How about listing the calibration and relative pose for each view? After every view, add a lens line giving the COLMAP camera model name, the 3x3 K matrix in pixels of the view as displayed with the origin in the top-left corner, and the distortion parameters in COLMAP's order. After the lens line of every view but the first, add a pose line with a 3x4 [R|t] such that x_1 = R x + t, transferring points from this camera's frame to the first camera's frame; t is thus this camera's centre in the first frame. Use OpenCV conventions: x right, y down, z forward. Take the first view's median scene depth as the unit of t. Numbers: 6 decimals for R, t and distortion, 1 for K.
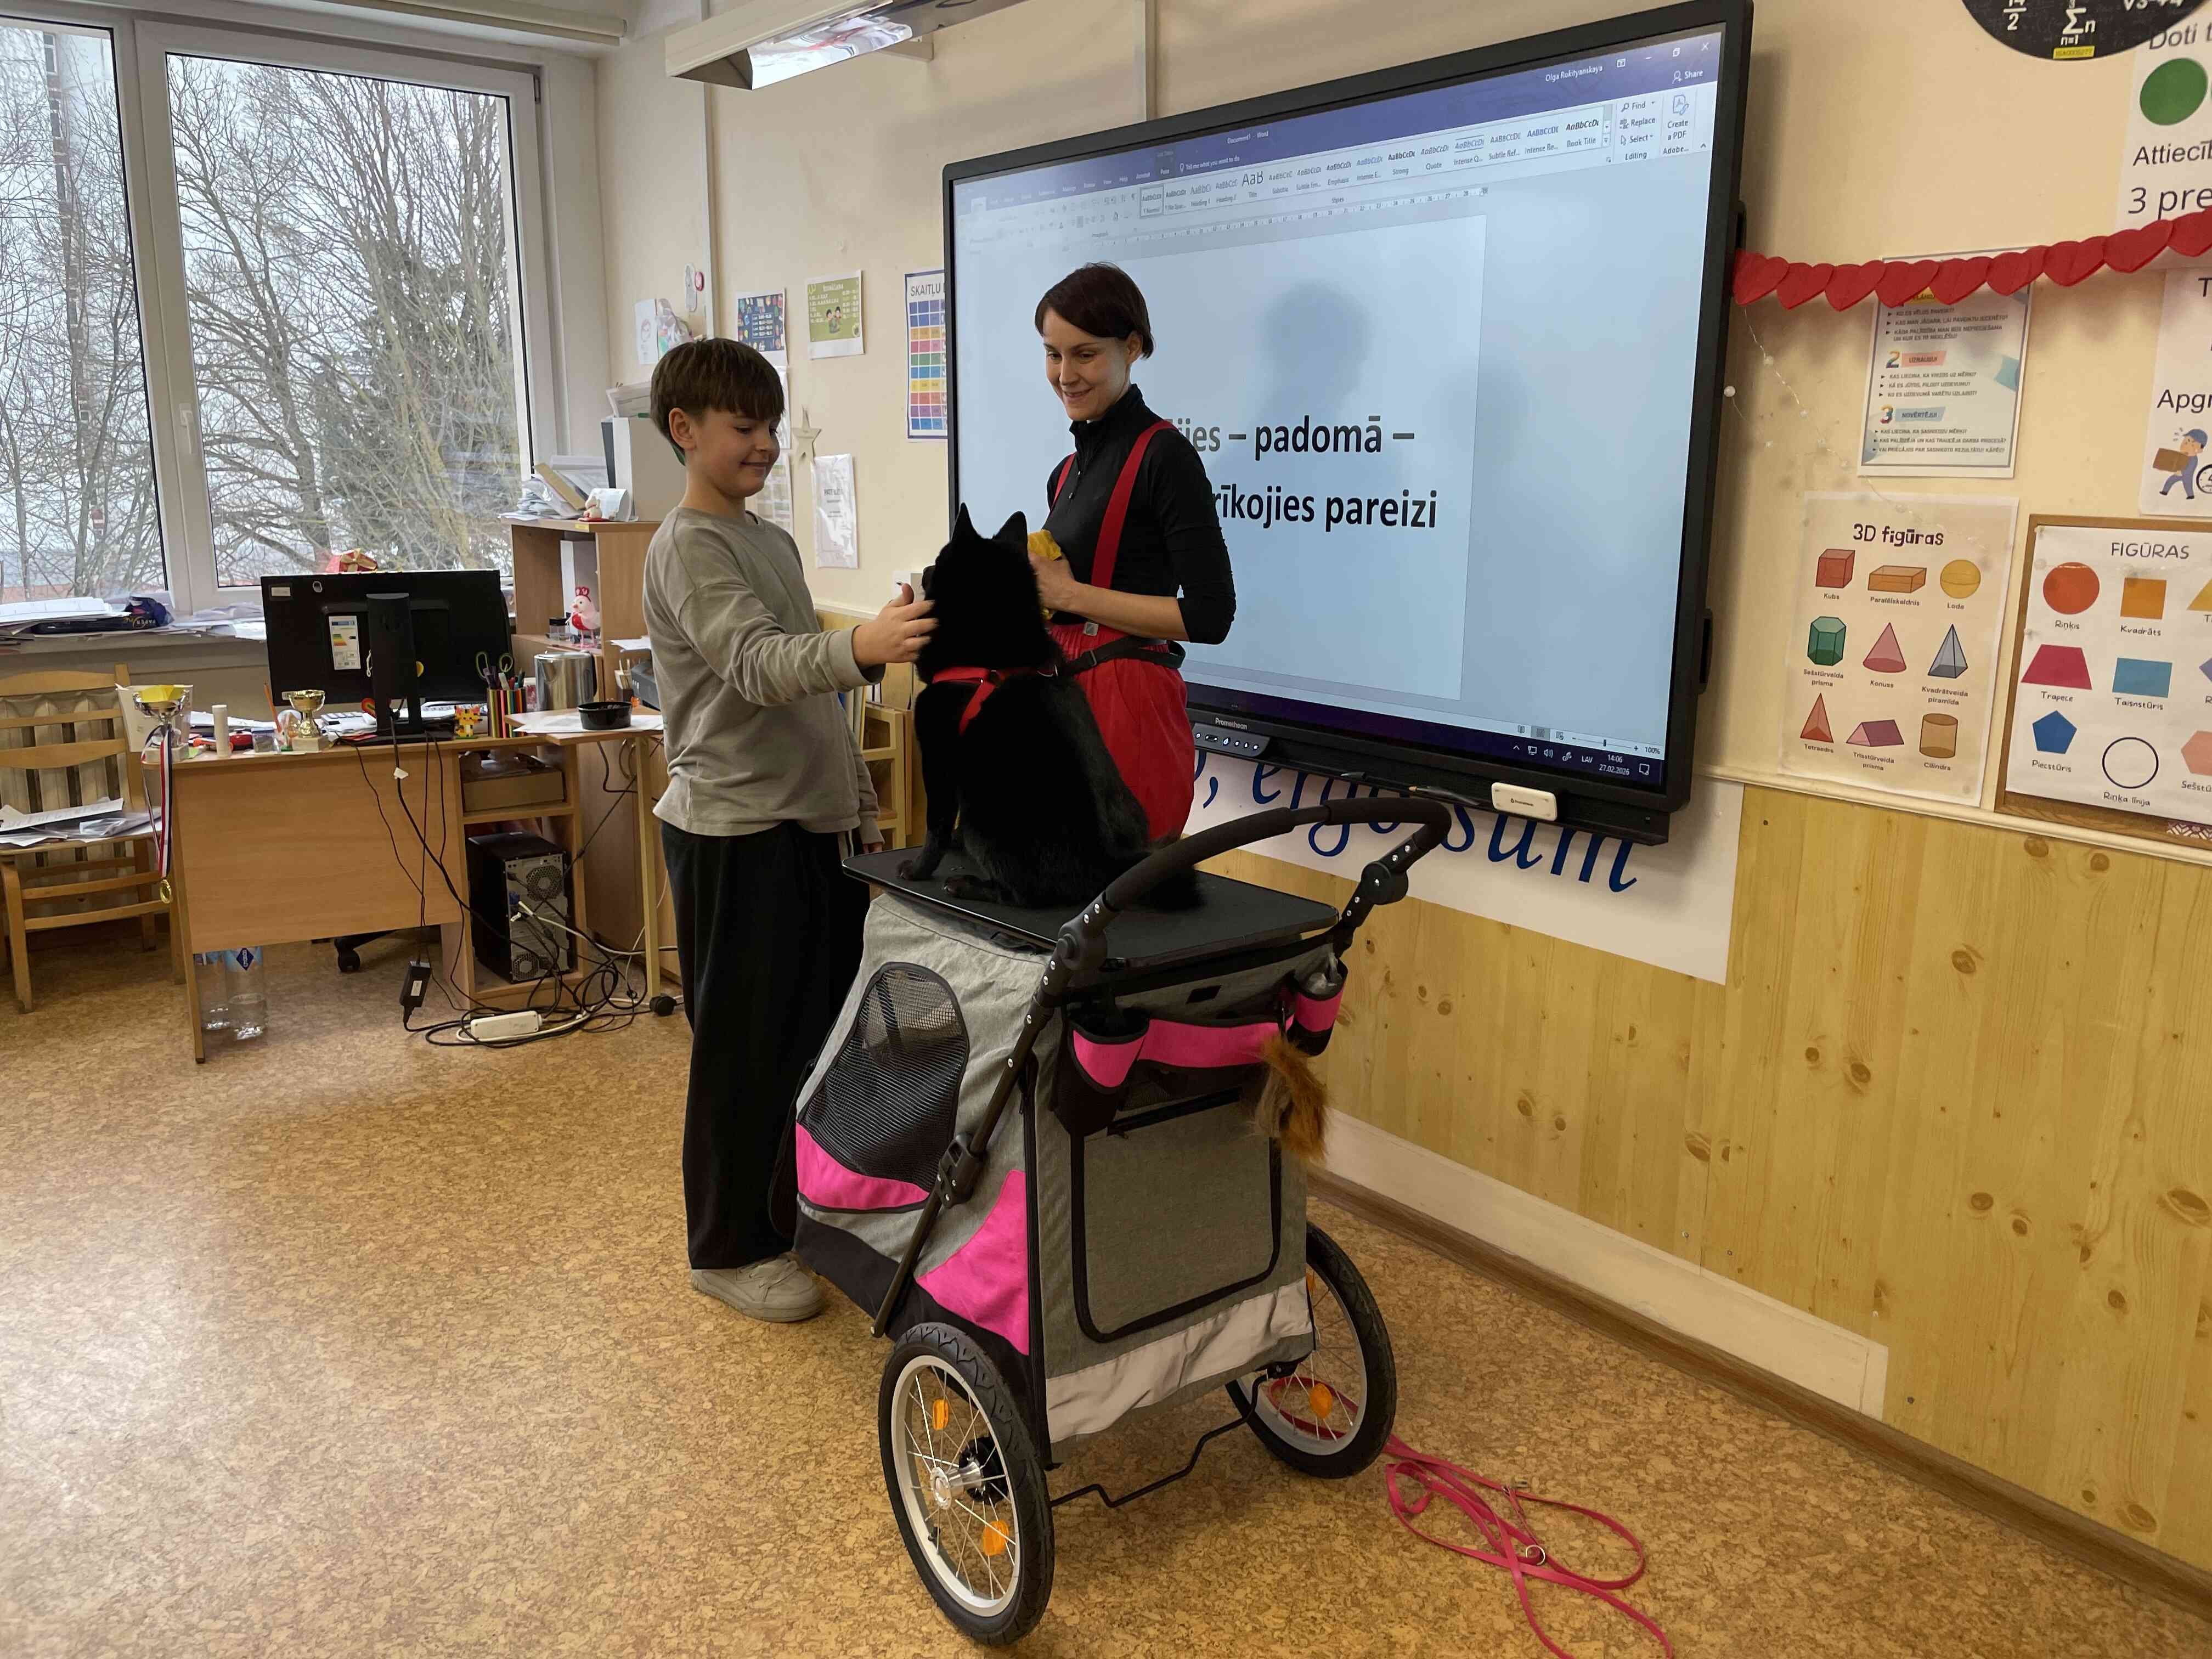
lens RADIAL K [[1674.6, 0, 1088.8], [0, 1674.6, 805.9], [0, 0, 1]] dist [0.089093, -0.124505]
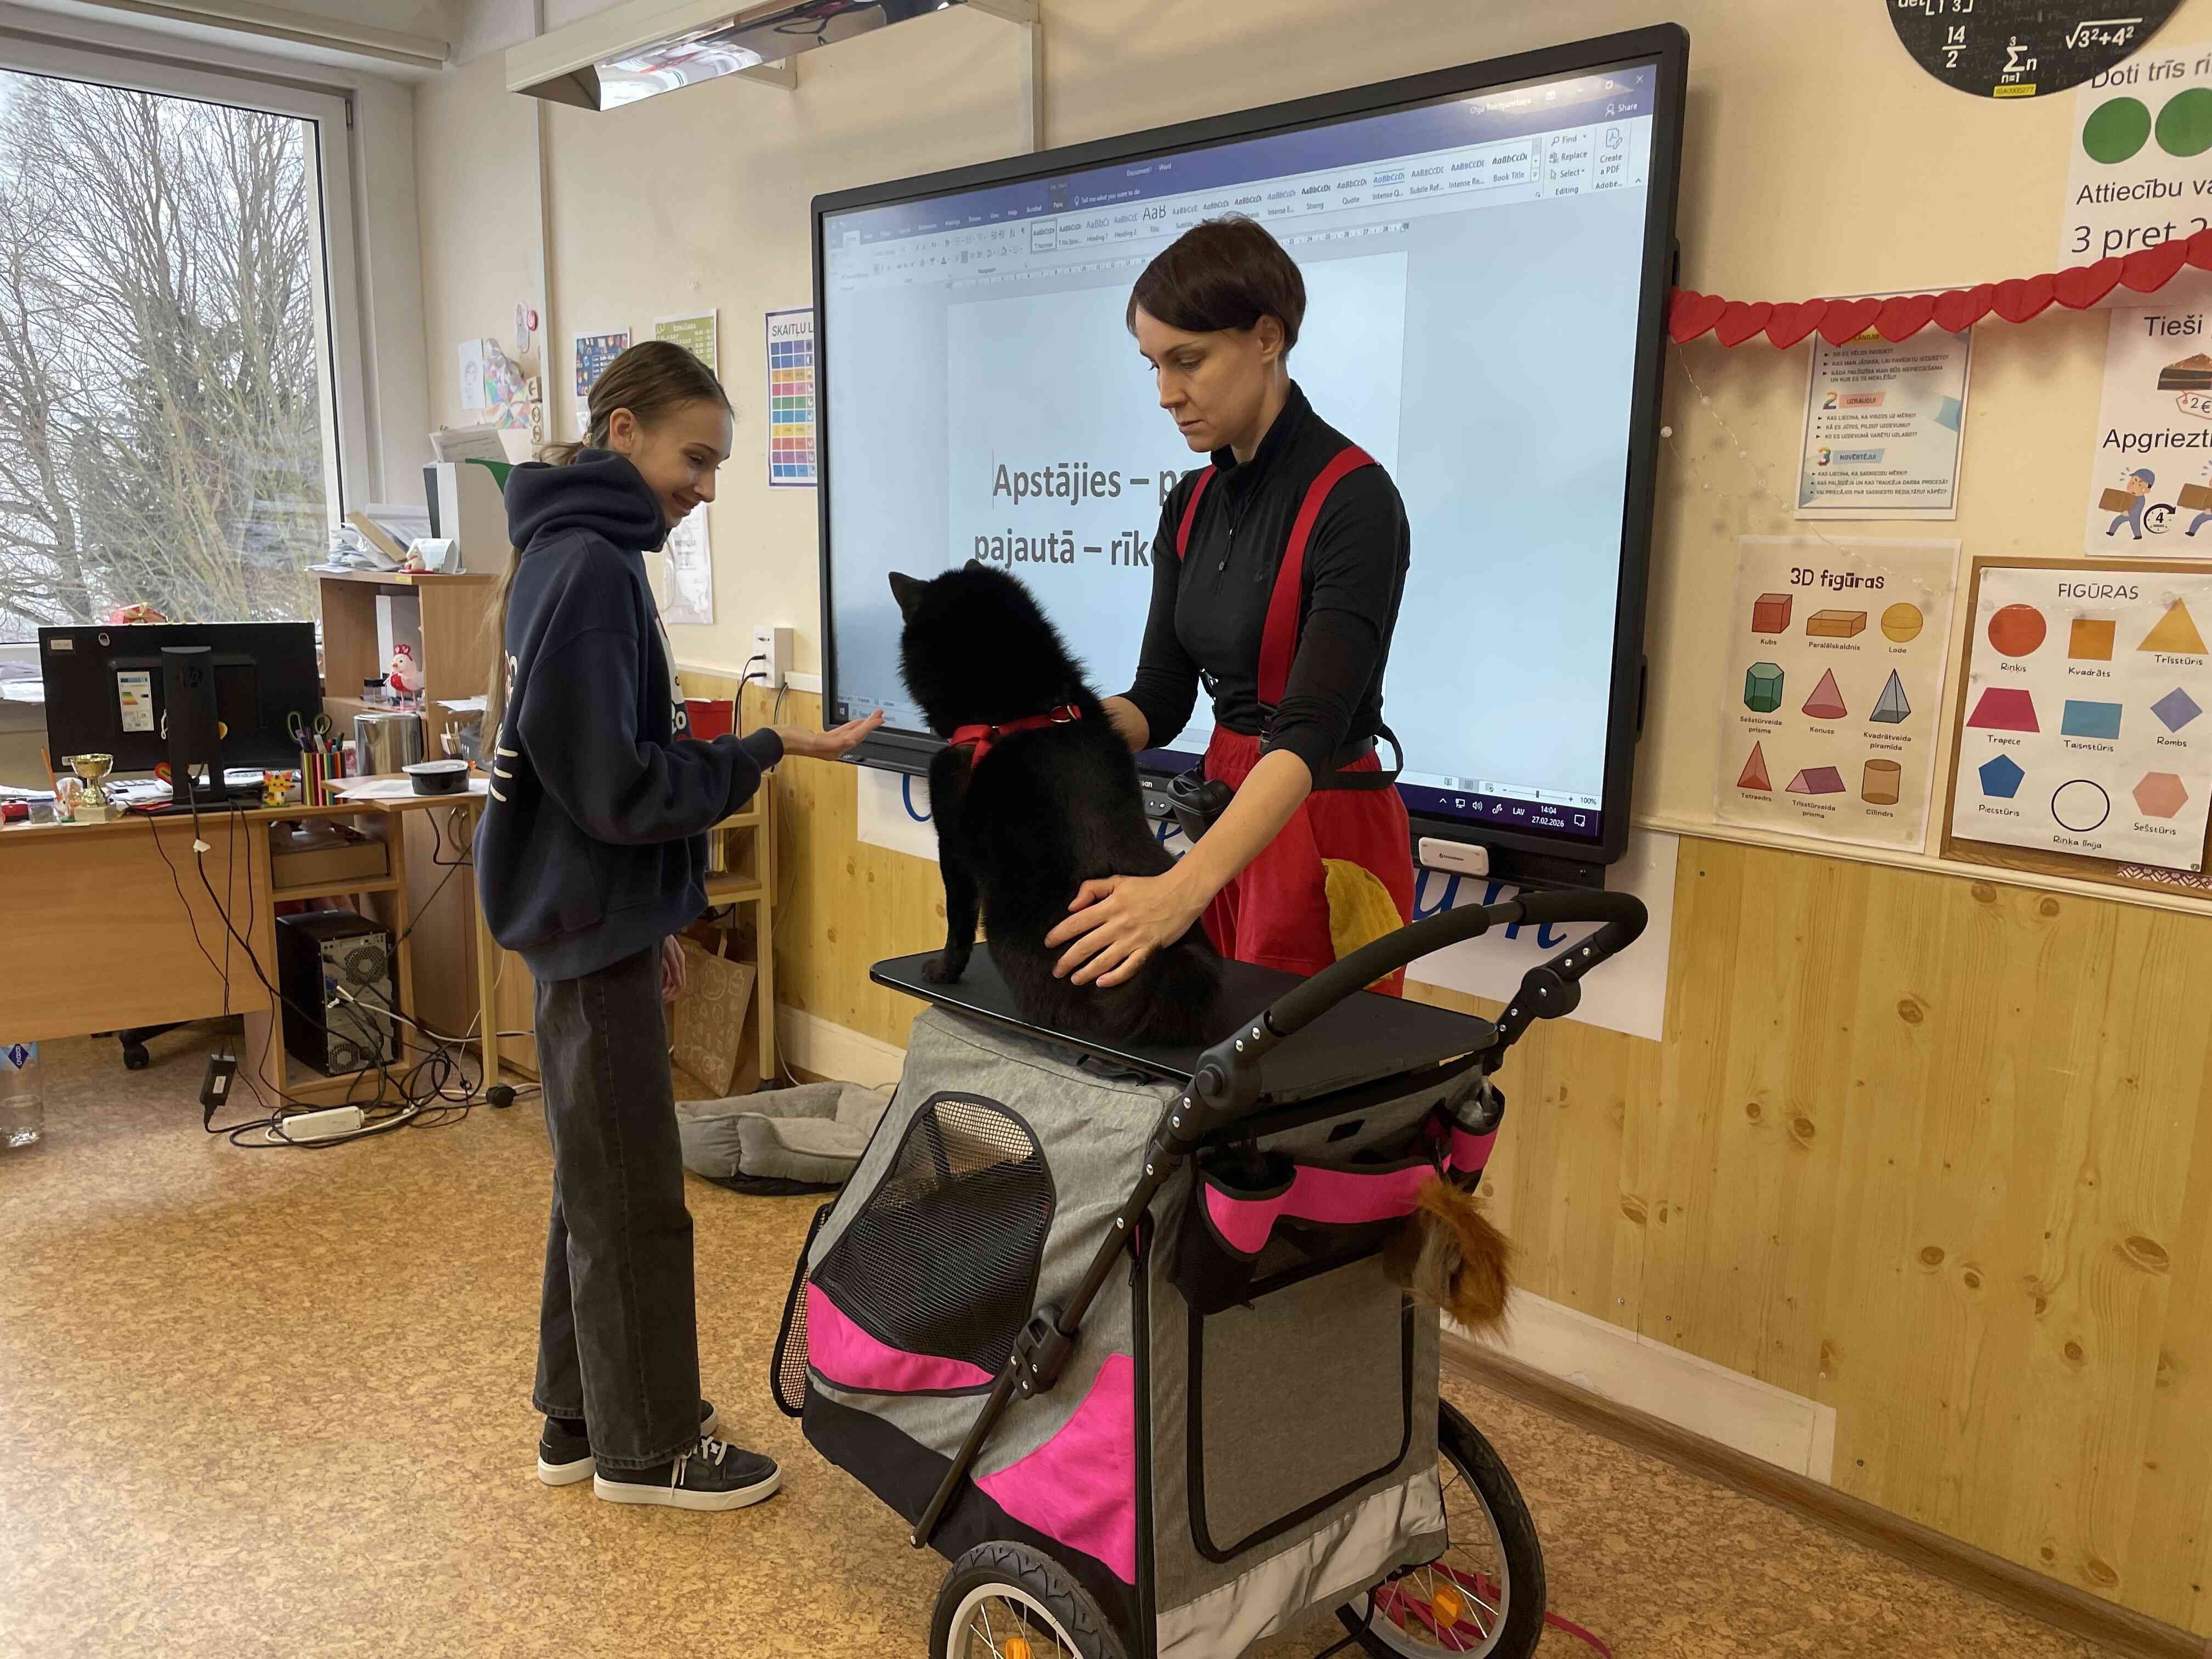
lens RADIAL K [[1674.6, 0, 1108.8], [0, 1674.6, 842.8], [0, 0, 1]] dist [0.089093, -0.124505]
pose [[0.992759, -0.010190, 0.119689, -0.049414], [0.013001, 0.999657, -0.022728, 0.008354], [-0.119417, 0.024119, 0.992551, 0.062354]]
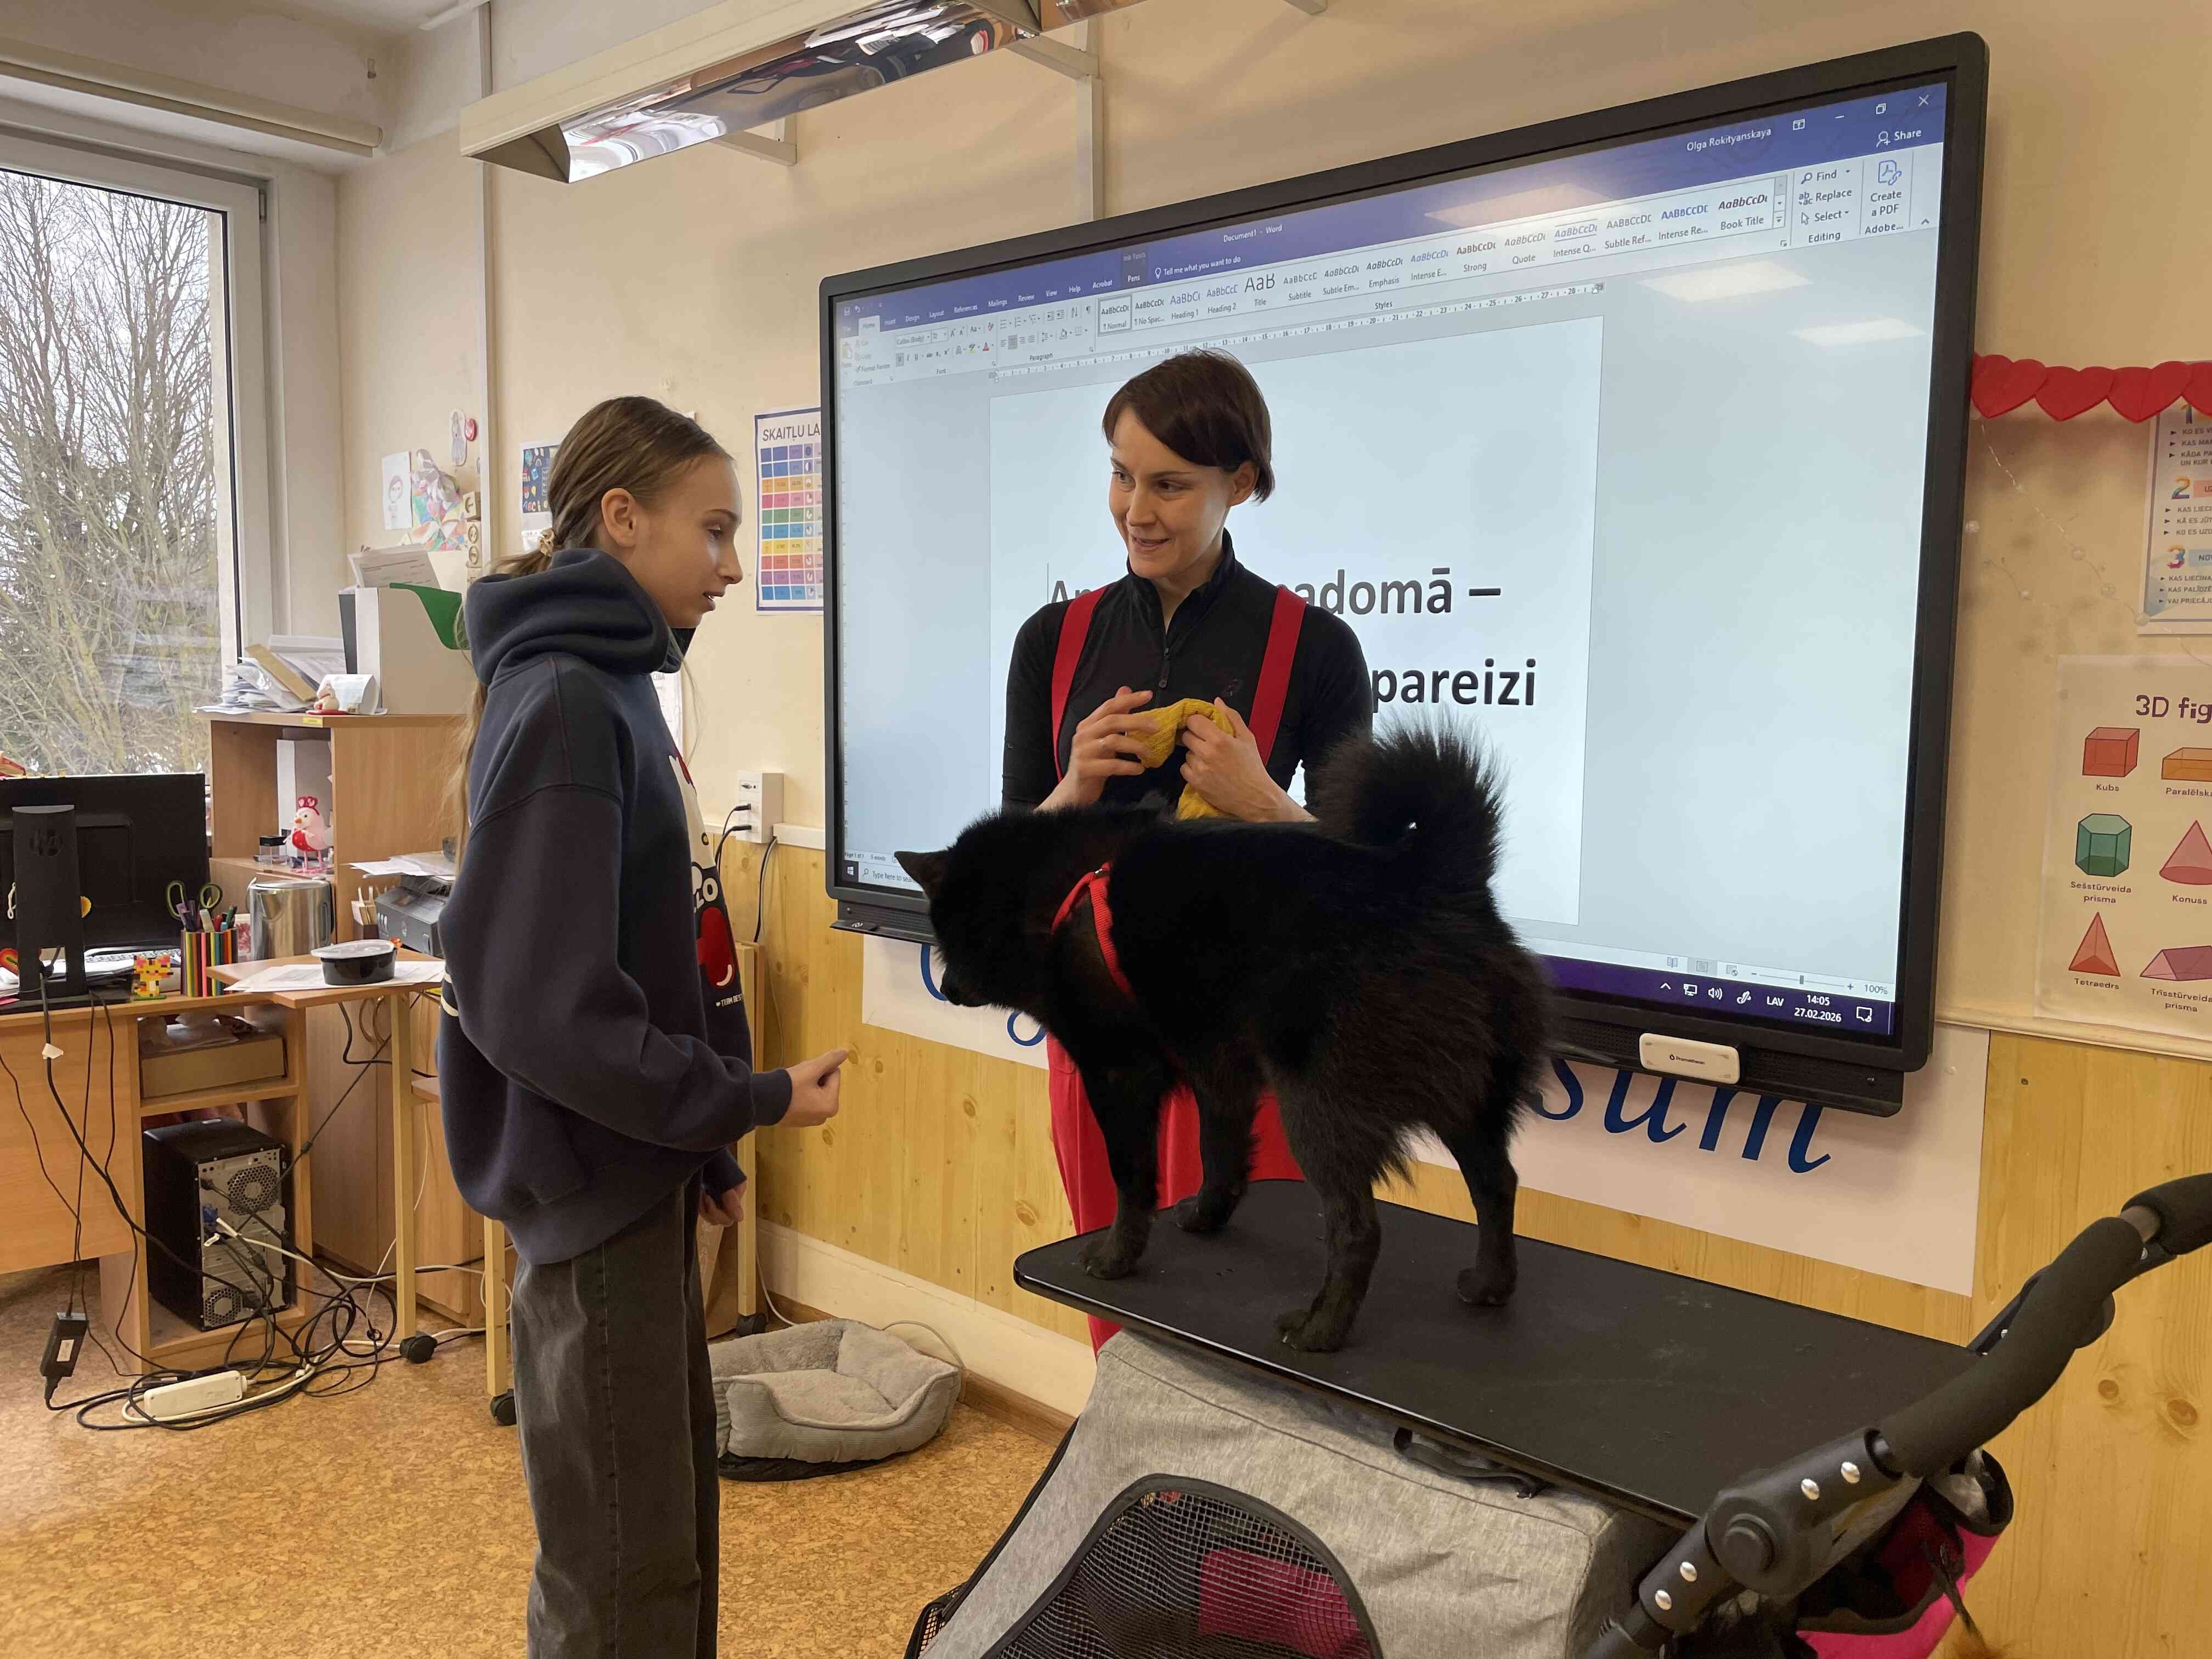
lens RADIAL K [[1674.6, 0, 1125.8], [0, 1674.6, 822.5], [0, 0, 1]] dist [0.089093, -0.124505]
pose [[0.982665, -0.009501, 0.185144, -0.122455], [0.030837, 0.993150, -0.112707, -0.027927], [-0.182805, 0.116463, 0.976227, 0.267889]]
